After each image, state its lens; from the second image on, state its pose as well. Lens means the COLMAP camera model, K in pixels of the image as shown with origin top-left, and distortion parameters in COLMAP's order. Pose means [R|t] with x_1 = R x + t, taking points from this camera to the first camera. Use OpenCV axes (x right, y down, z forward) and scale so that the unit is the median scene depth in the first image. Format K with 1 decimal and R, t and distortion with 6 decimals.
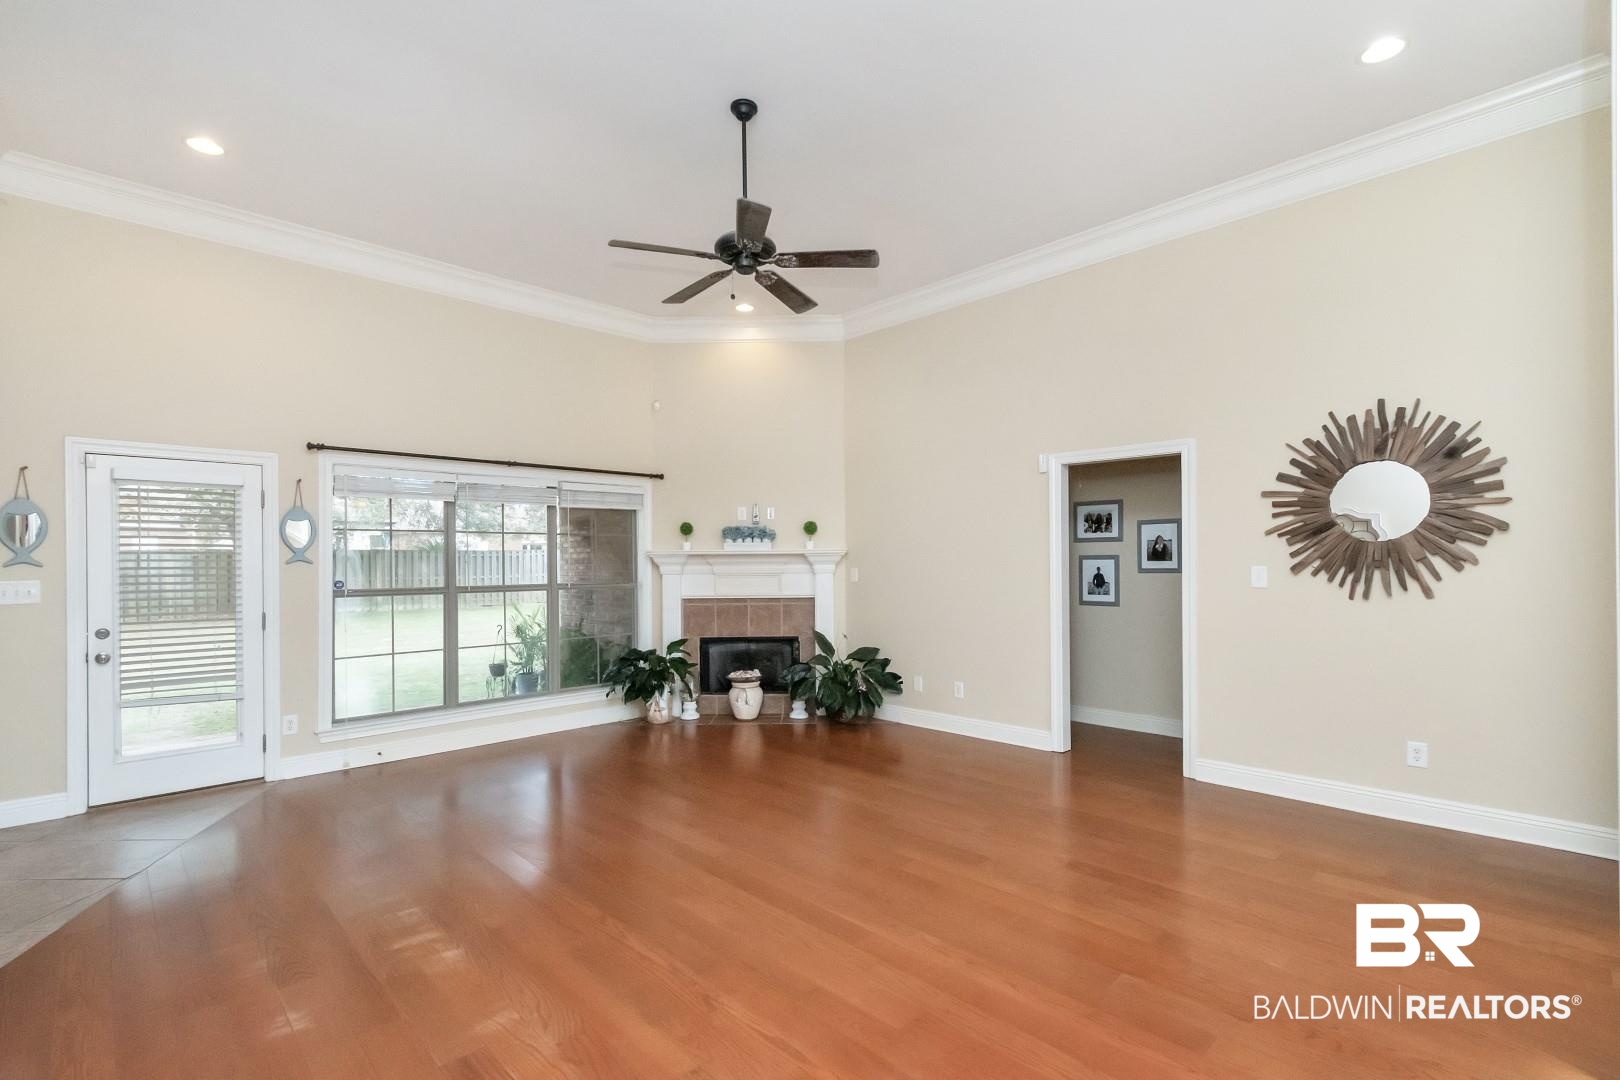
lens RADIAL K [[744.7, 0, 817.8], [0, 744.7, 557.8], [0, 0, 1]] dist [0.021035, -0.005091]
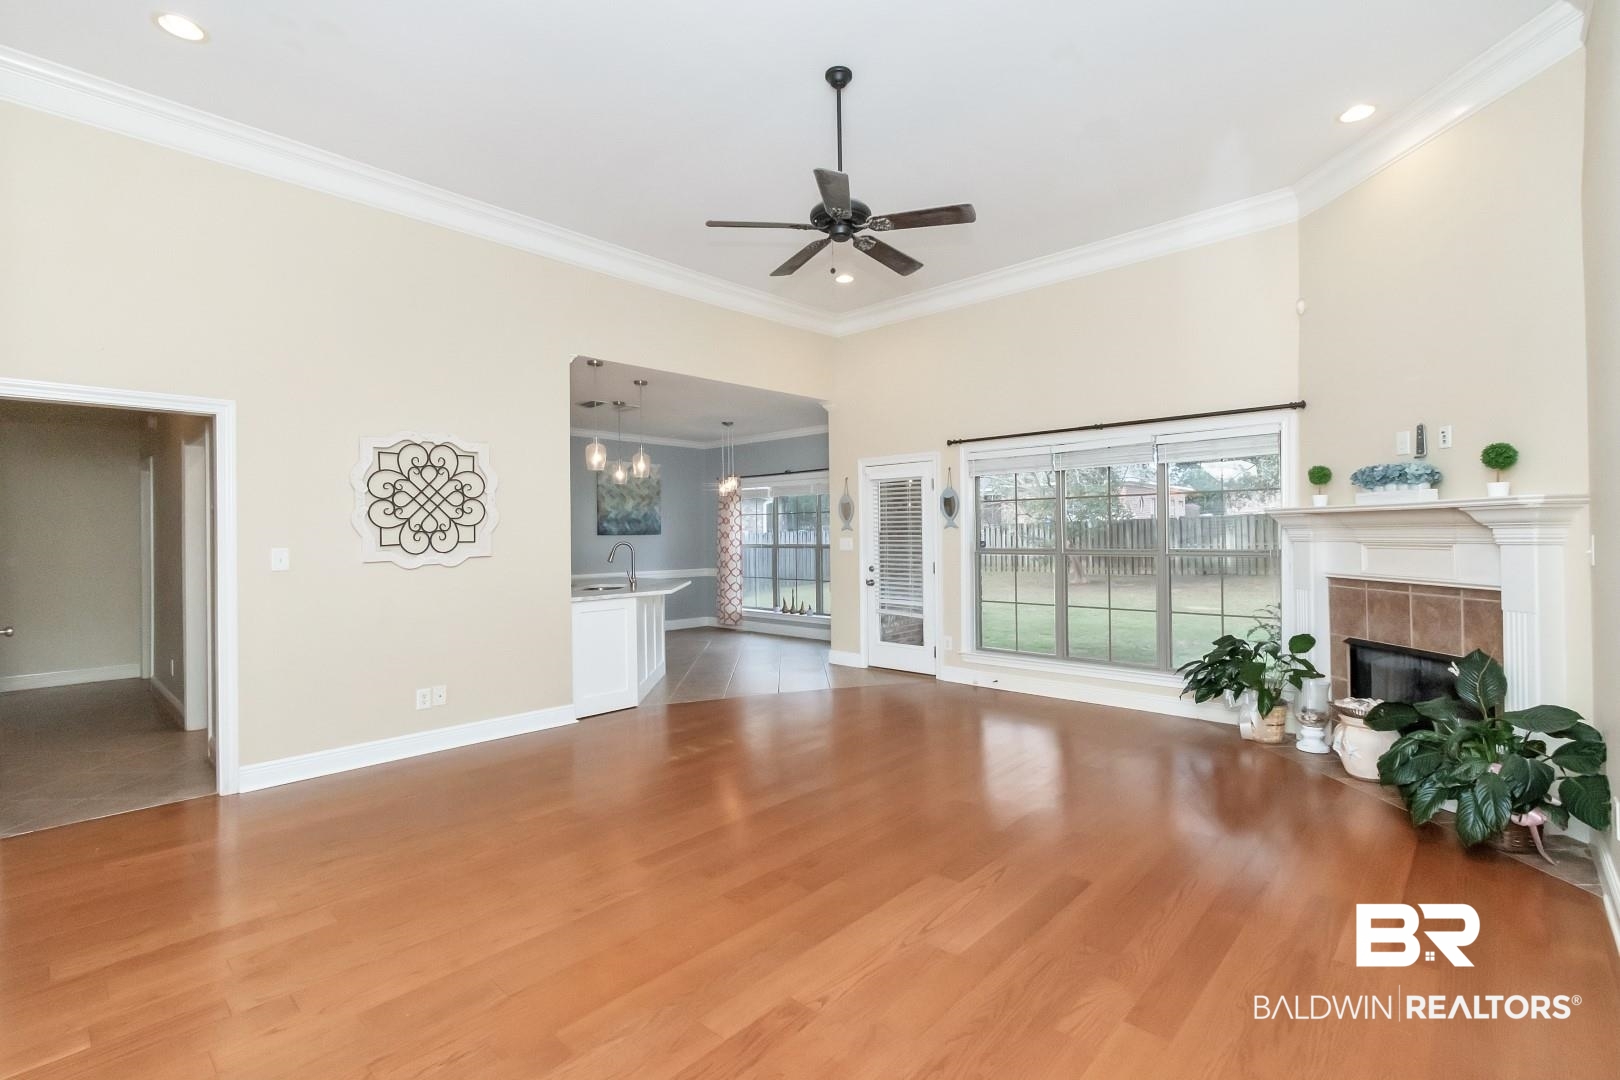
lens RADIAL K [[744.7, 0, 806.6], [0, 744.7, 531.3], [0, 0, 1]] dist [0.021035, -0.005091]
pose [[0.039139, 0.004305, -0.999224, 0.760383], [0.015724, 0.999864, 0.004923, 0.002738], [0.999110, -0.015905, 0.039066, 0.767813]]
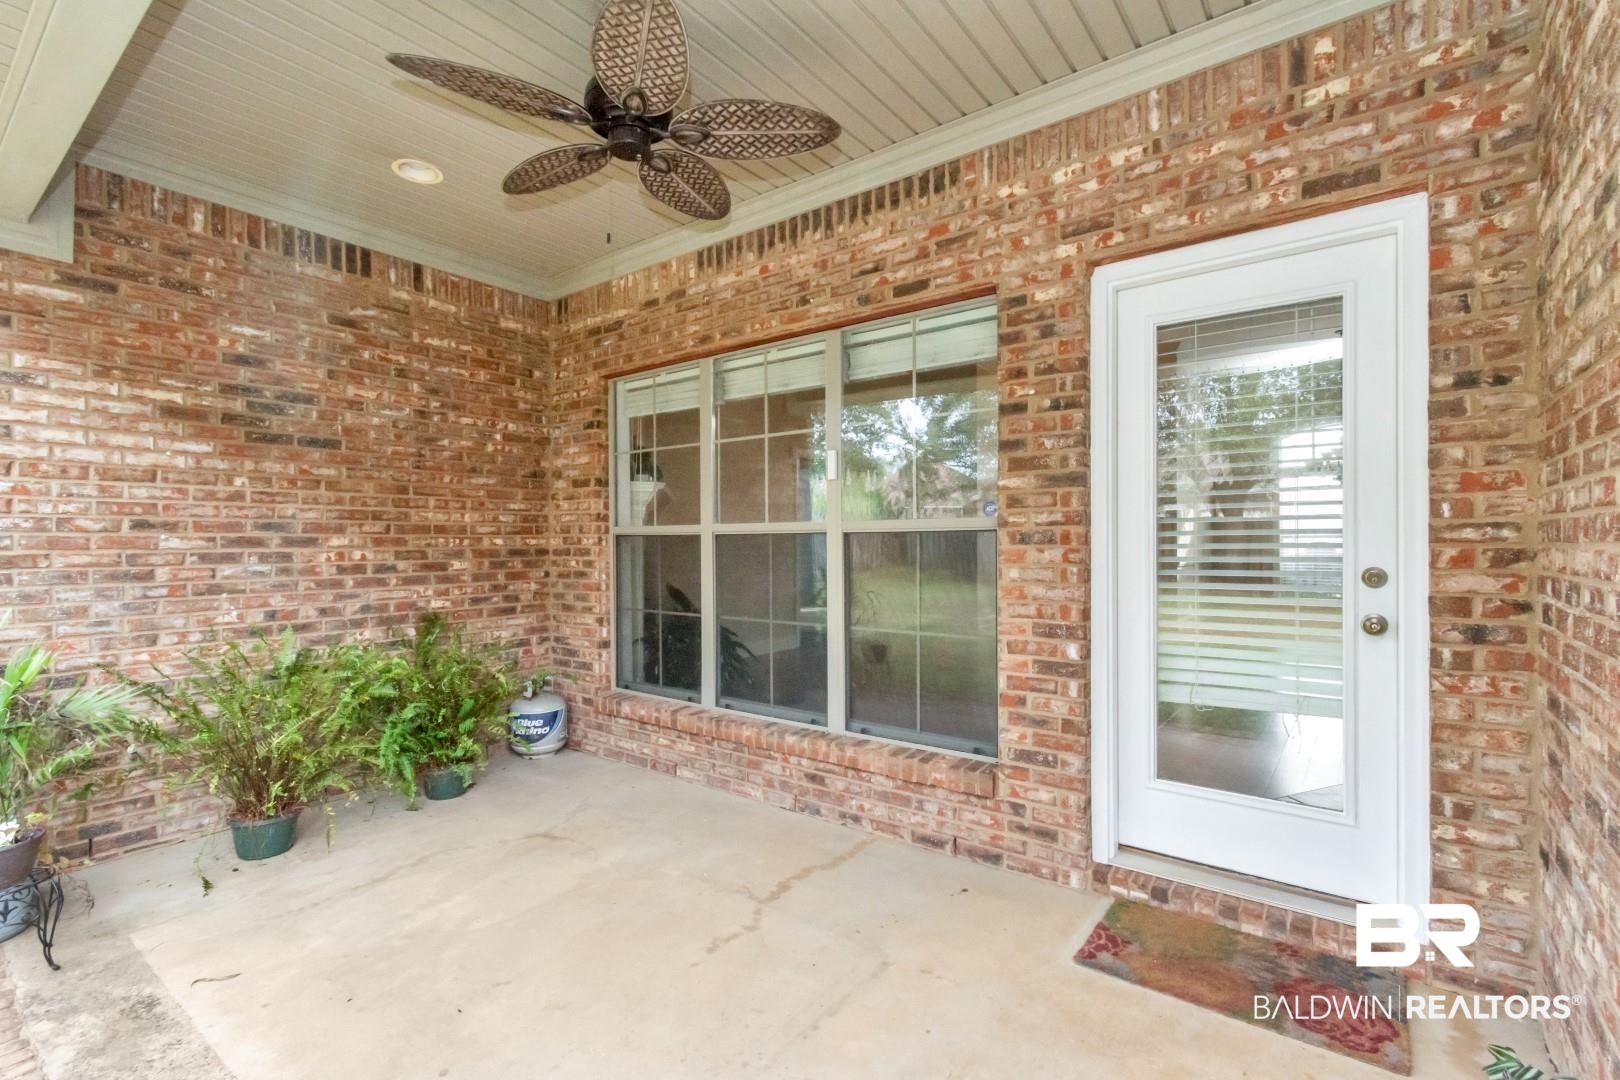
lens RADIAL K [[744.7, 0, 810.5], [0, 744.7, 538.6], [0, 0, 1]] dist [0.021035, -0.005091]
pose [[-0.143022, 0.009811, 0.989671, -1.399449], [-0.003190, 0.999941, -0.010374, 0.073148], [-0.989714, -0.004641, -0.142982, 1.438359]]
